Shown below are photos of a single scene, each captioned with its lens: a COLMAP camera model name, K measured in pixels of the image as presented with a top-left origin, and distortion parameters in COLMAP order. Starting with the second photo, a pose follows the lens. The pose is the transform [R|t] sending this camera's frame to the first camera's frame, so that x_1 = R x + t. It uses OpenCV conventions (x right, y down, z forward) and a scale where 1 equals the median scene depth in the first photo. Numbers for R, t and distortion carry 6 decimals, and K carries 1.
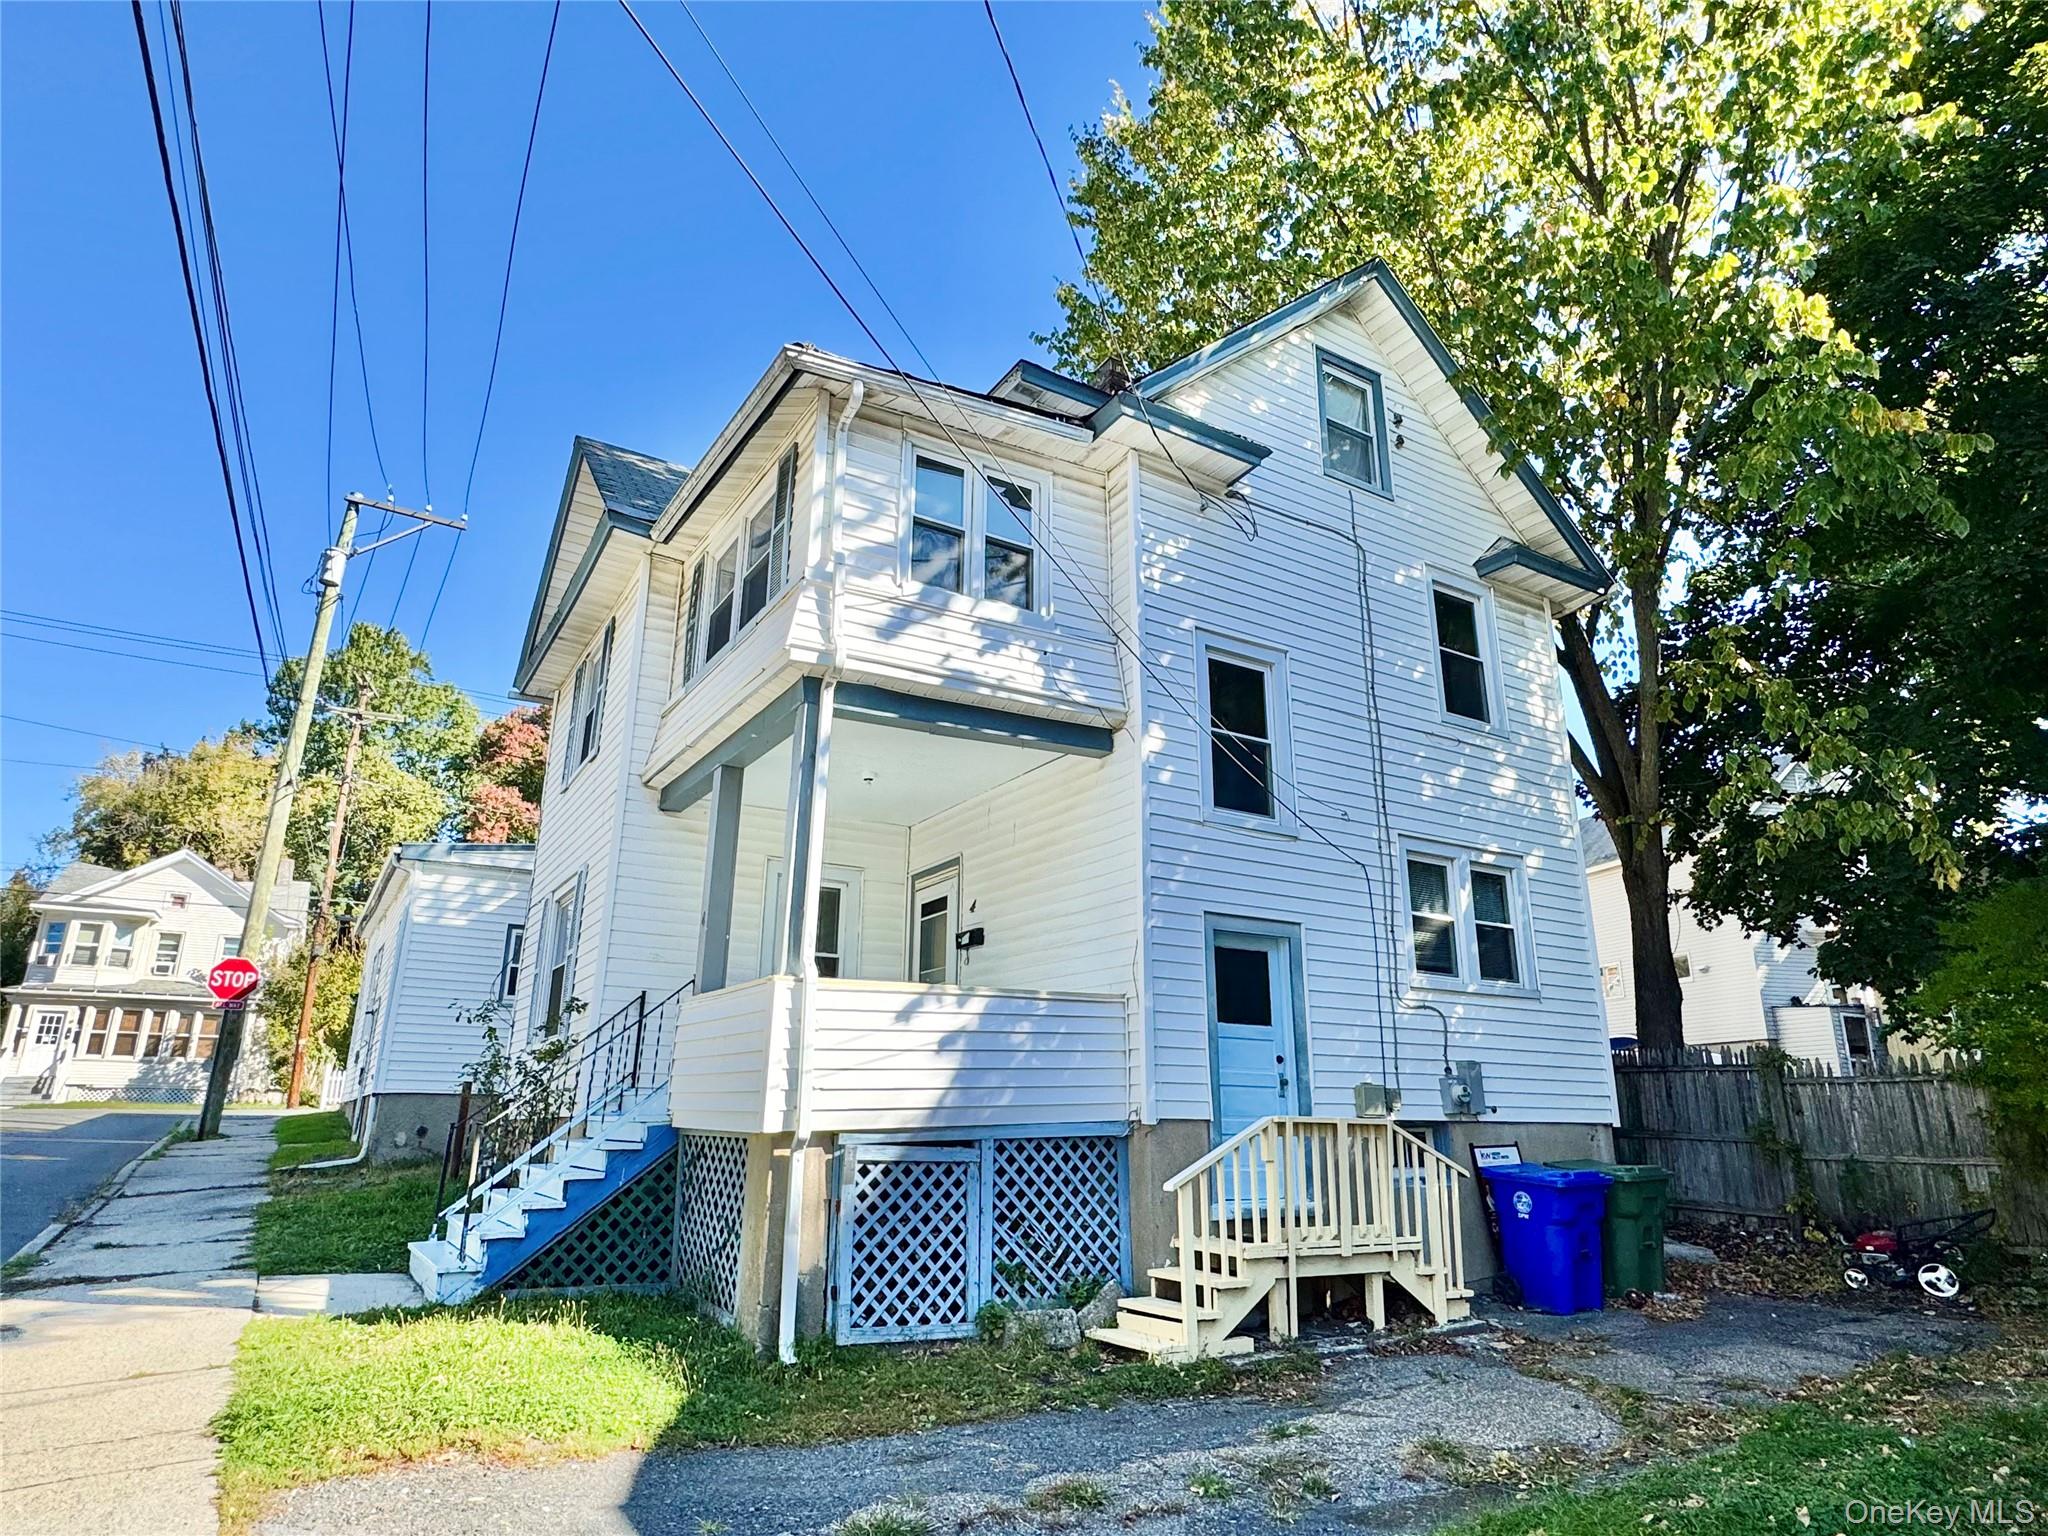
lens RADIAL K [[1196.2, 0, 1030.6], [0, 1196.2, 760.7], [0, 0, 1]] dist [-0.005035, 0.000145]
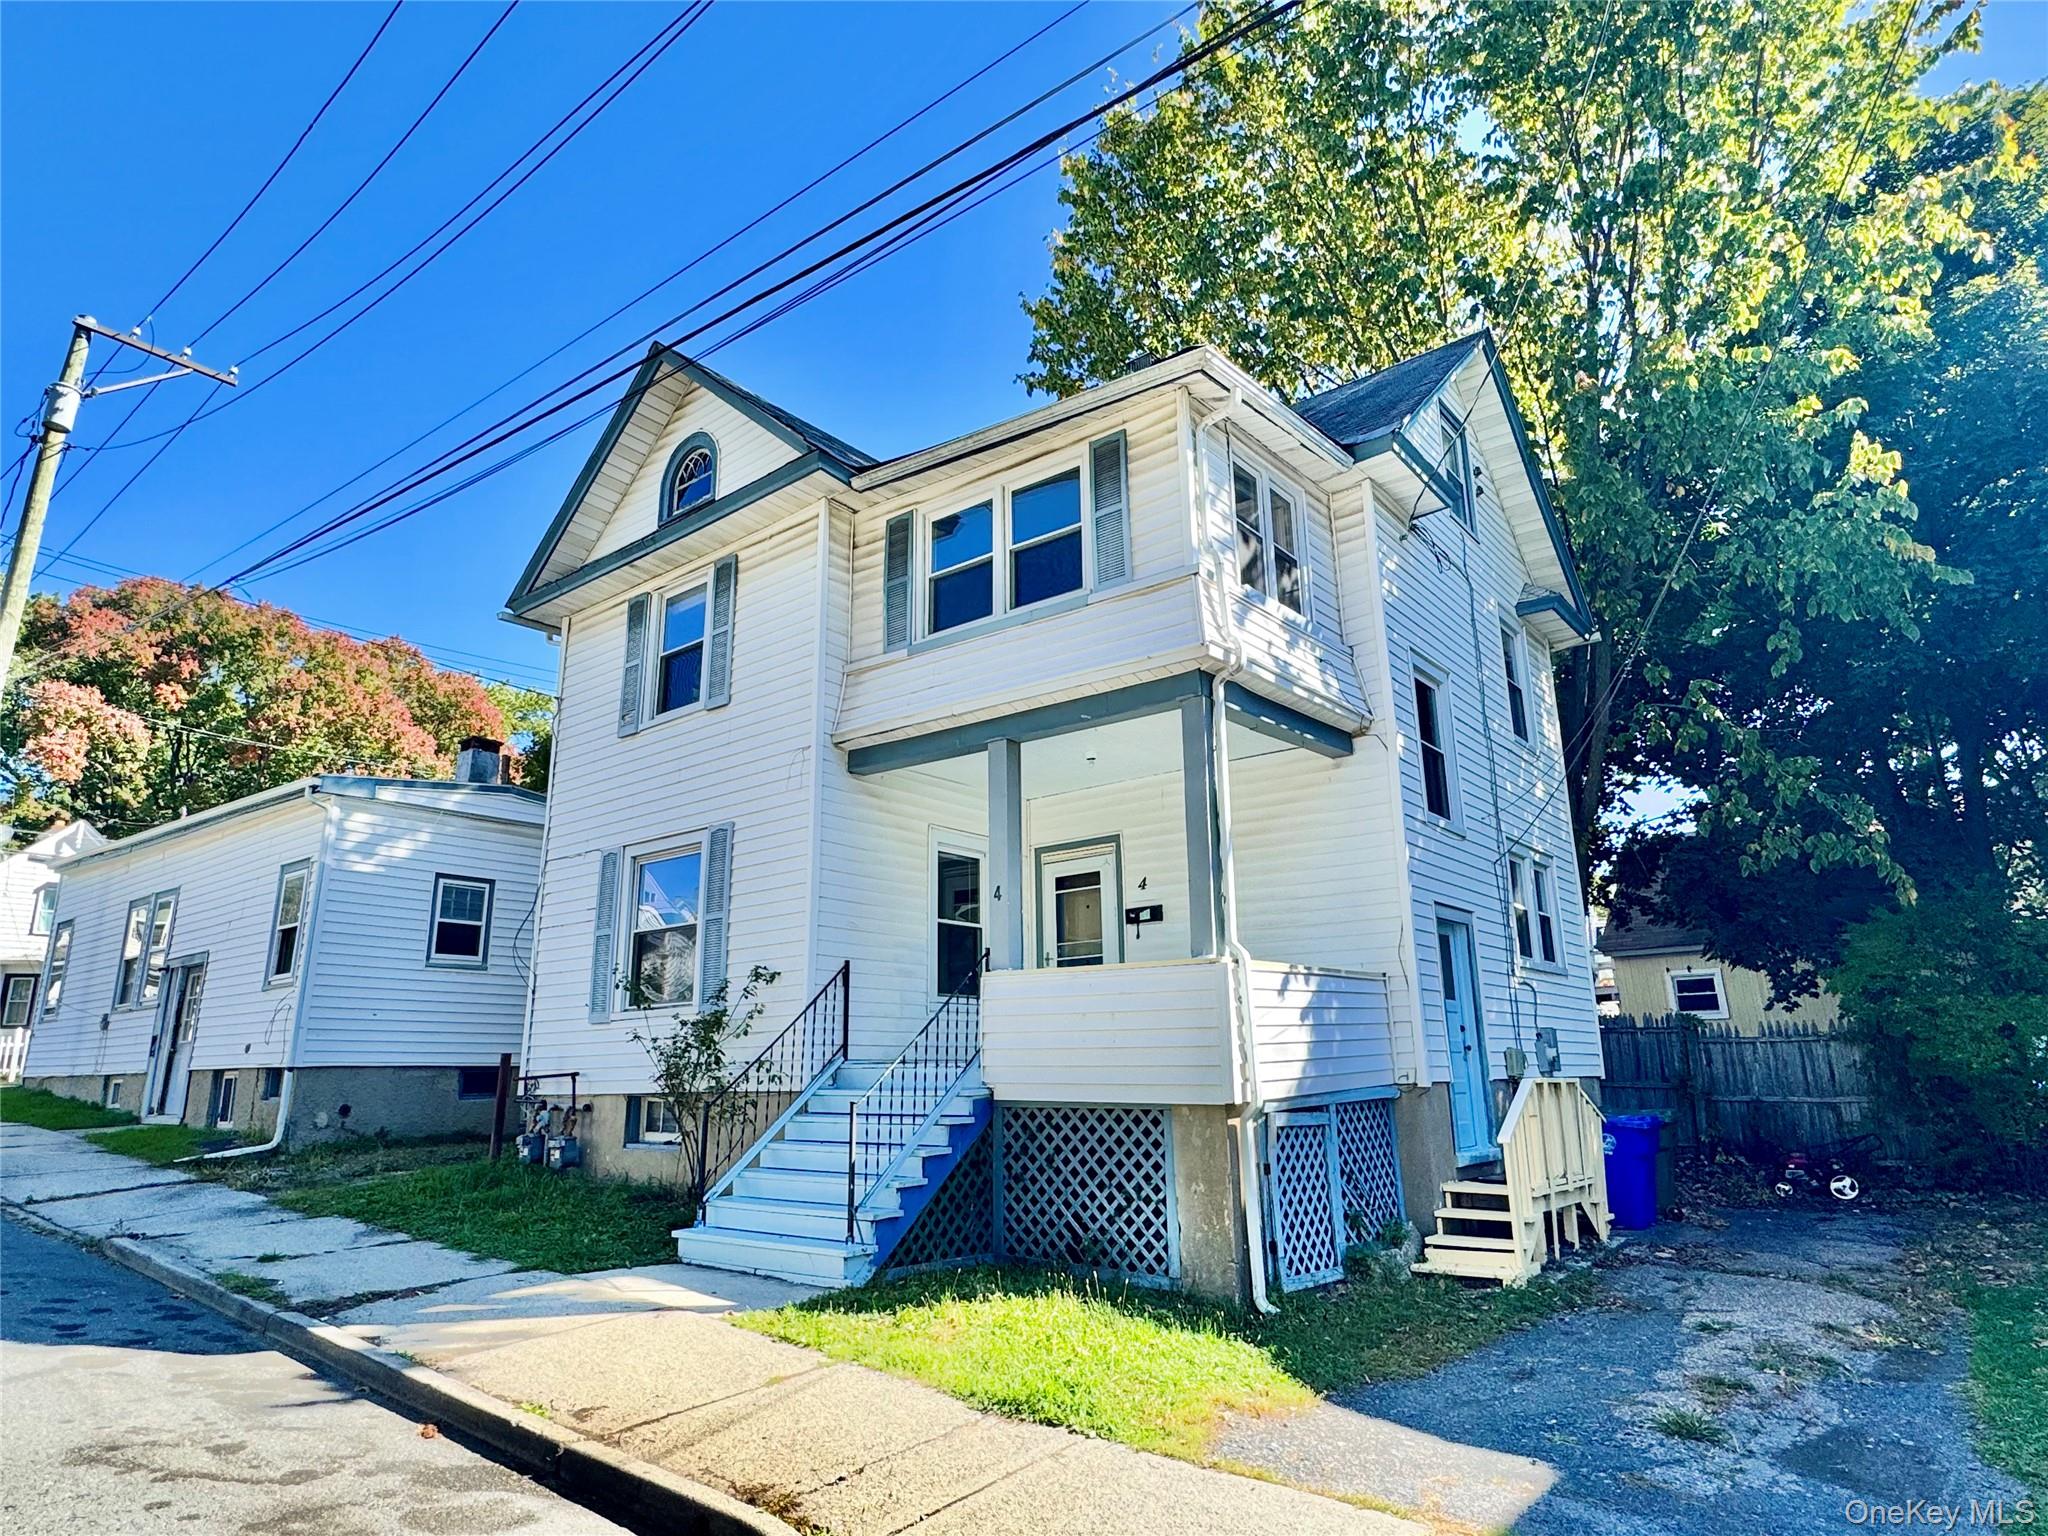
lens RADIAL K [[1196.2, 0, 1097.3], [0, 1196.2, 774.8], [0, 0, 1]] dist [-0.005035, 0.000145]
pose [[0.938729, 0.065663, 0.338344, -0.478198], [-0.081688, 0.996101, 0.033325, -0.005415], [-0.334836, -0.058922, 0.940432, 0.034684]]
